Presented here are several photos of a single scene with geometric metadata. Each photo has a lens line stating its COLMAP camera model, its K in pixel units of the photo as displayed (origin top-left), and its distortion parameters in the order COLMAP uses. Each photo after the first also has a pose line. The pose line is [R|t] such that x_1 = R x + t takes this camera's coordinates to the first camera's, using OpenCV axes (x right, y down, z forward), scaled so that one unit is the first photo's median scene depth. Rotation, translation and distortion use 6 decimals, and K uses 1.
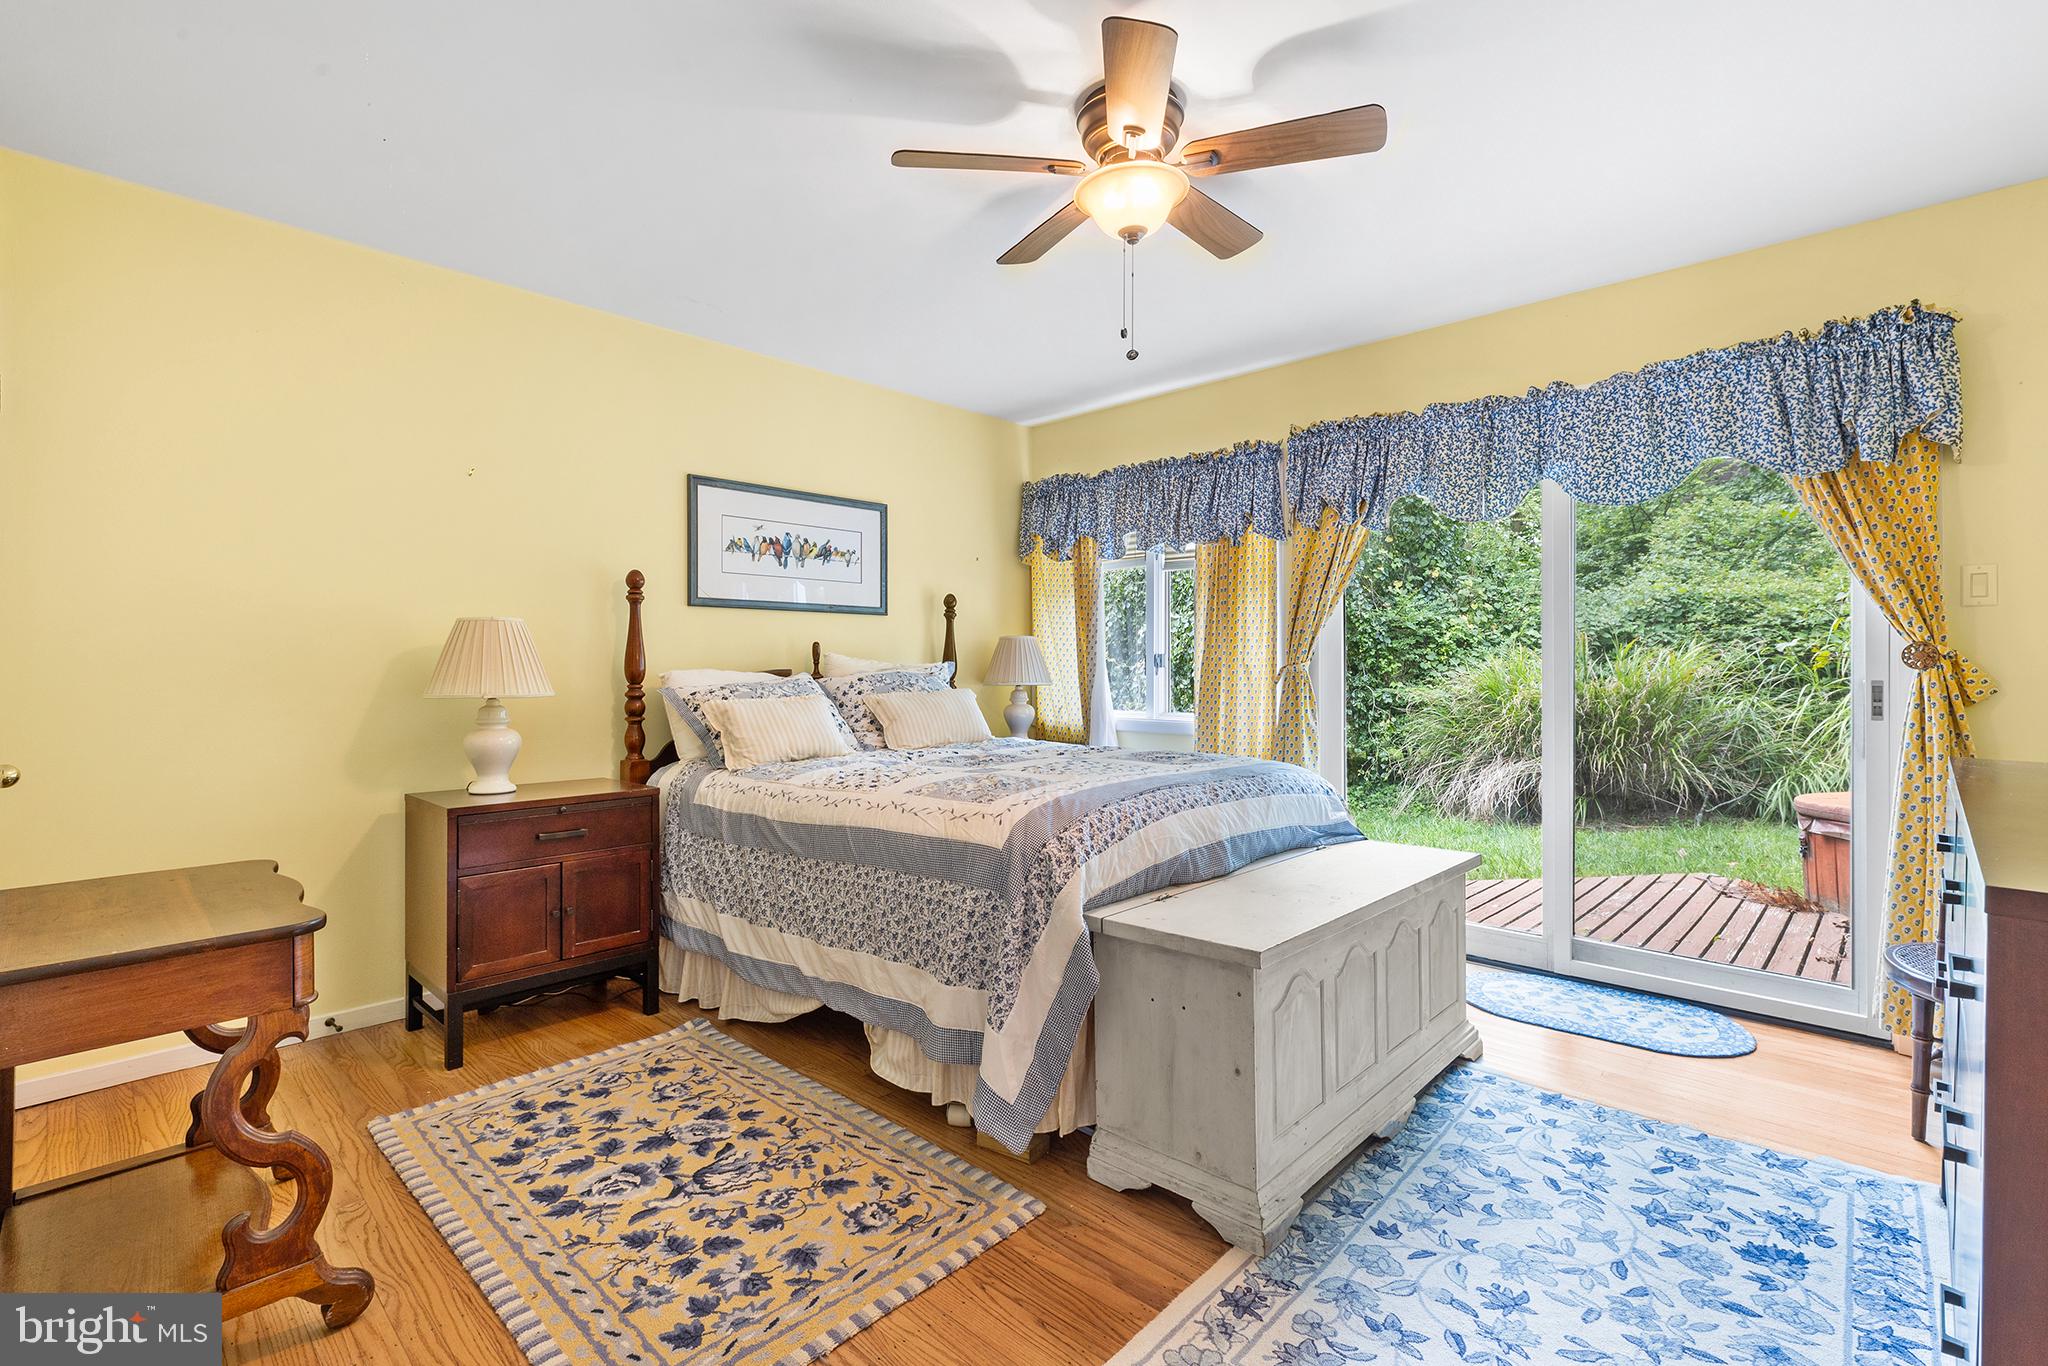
lens RADIAL K [[946.8, 0, 1037.8], [0, 946.8, 657.6], [0, 0, 1]] dist [-0.002226, -0.000214]
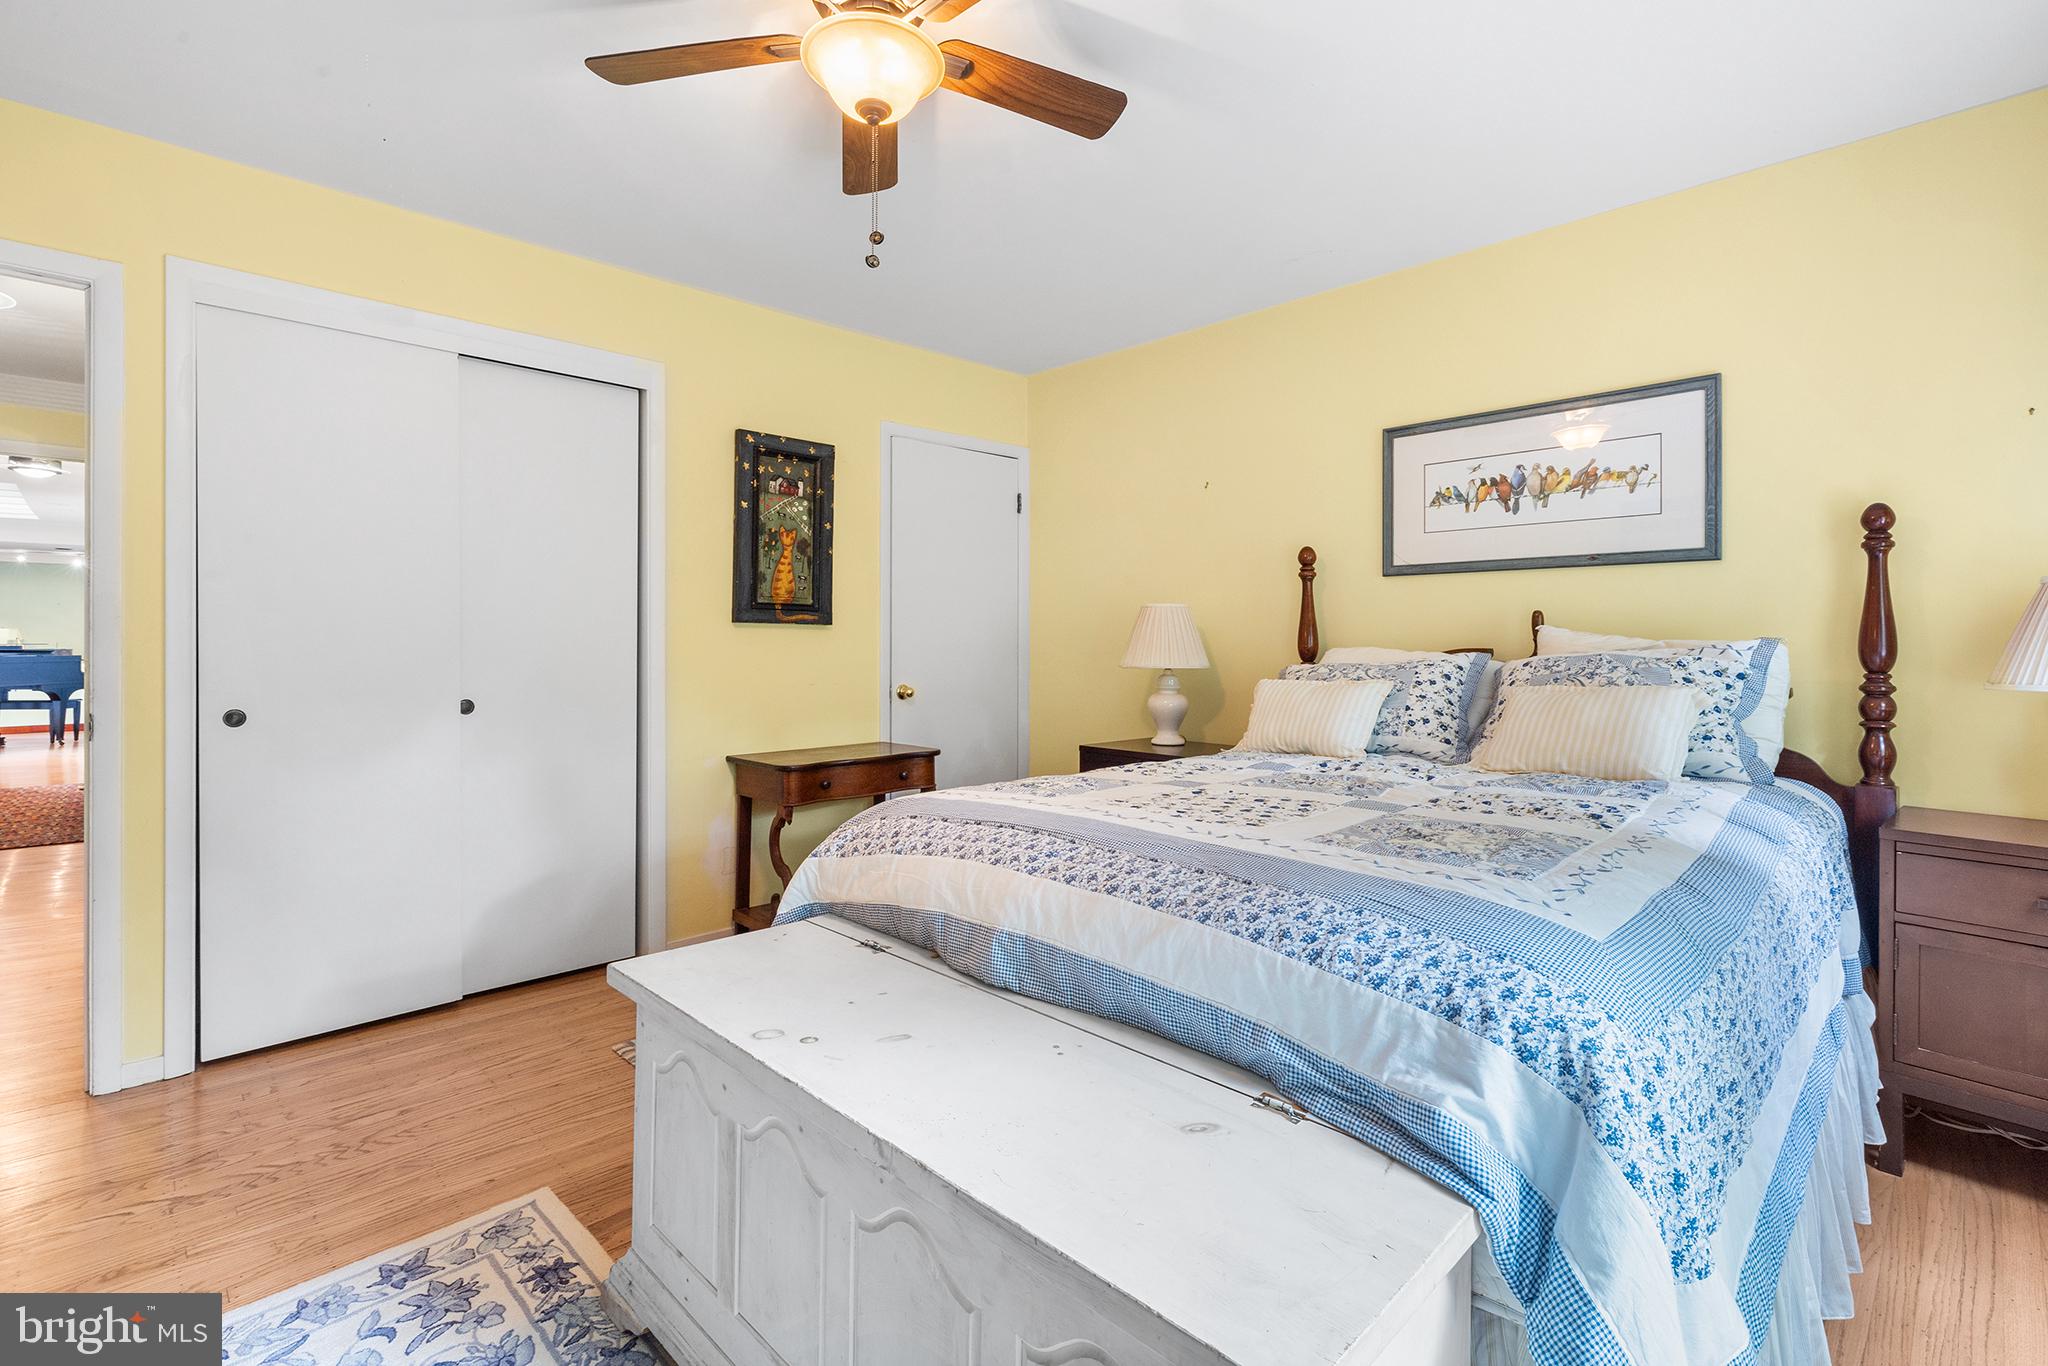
lens RADIAL K [[946.8, 0, 1037.8], [0, 946.8, 657.6], [0, 0, 1]] dist [-0.002226, -0.000214]
pose [[-0.047361, 0.016187, -0.998747, 0.507284], [0.005297, 0.999859, 0.015954, 0.005320], [0.998864, -0.004534, -0.047440, 0.670687]]
